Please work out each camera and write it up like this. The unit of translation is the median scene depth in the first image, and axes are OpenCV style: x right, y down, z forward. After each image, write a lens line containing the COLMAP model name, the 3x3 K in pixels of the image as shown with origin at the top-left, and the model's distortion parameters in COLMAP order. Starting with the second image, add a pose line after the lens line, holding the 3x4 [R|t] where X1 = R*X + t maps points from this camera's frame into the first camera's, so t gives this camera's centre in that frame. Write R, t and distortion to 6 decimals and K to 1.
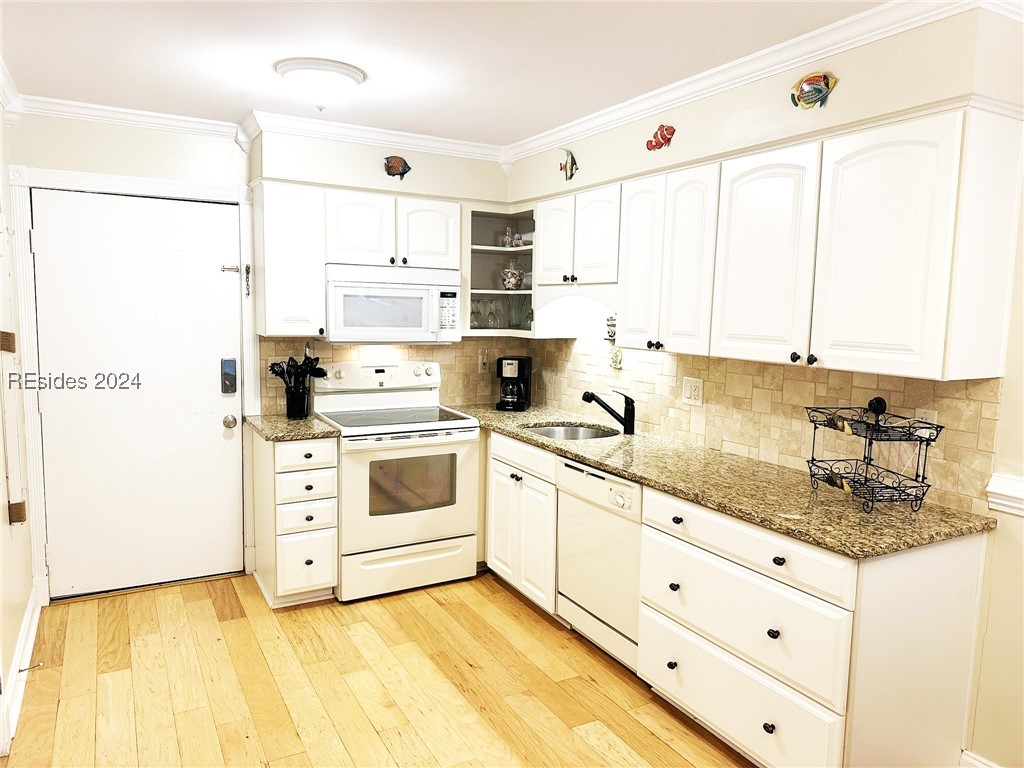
lens RADIAL K [[720.3, 0, 515.1], [0, 720.3, 385.3], [0, 0, 1]] dist [0.064464, -0.071929]
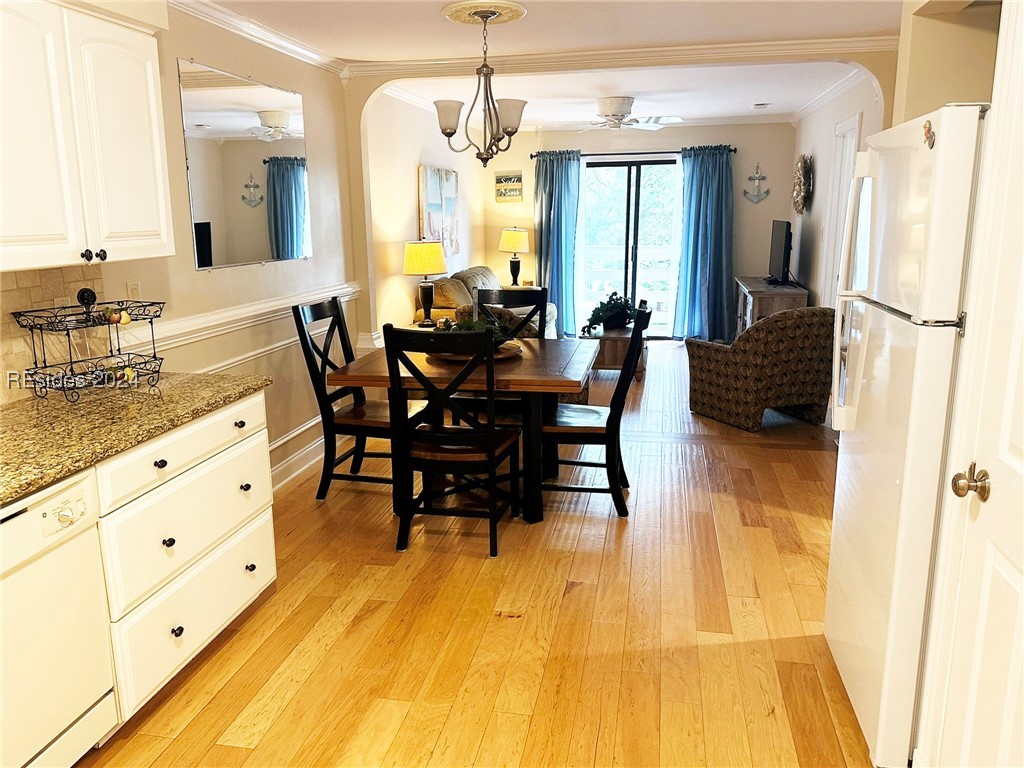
lens RADIAL K [[803.9, 0, 498.0], [0, 803.9, 377.5], [0, 0, 1]] dist [0.007224, -0.004168]
pose [[-0.761775, -0.143613, 0.631724, -0.455809], [0.067958, 0.952026, 0.298377, -0.110393], [-0.644268, 0.270227, -0.715469, 1.003649]]
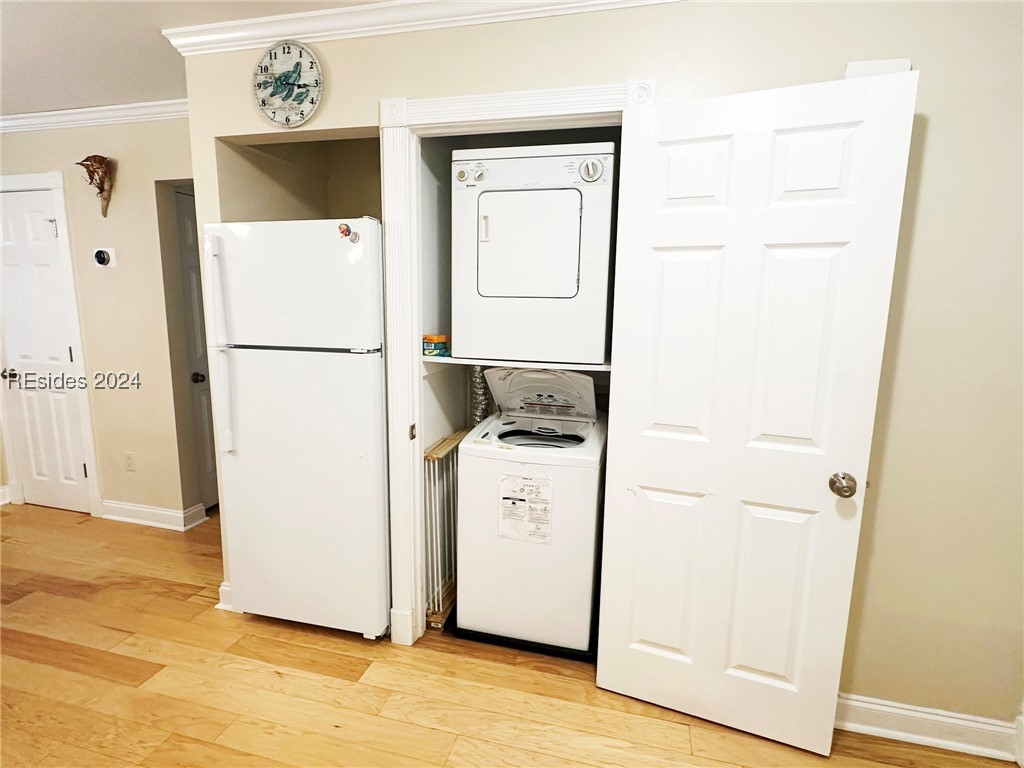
lens RADIAL K [[529.6, 0, 512.0], [0, 529.6, 384.0], [0, 0, 1]] dist [-0.004478, 0.000582]
pose [[-0.688766, 0.092962, -0.718999, -0.075960], [-0.109323, 0.967087, 0.229764, -0.083115], [0.716694, 0.236857, -0.655933, 0.928309]]
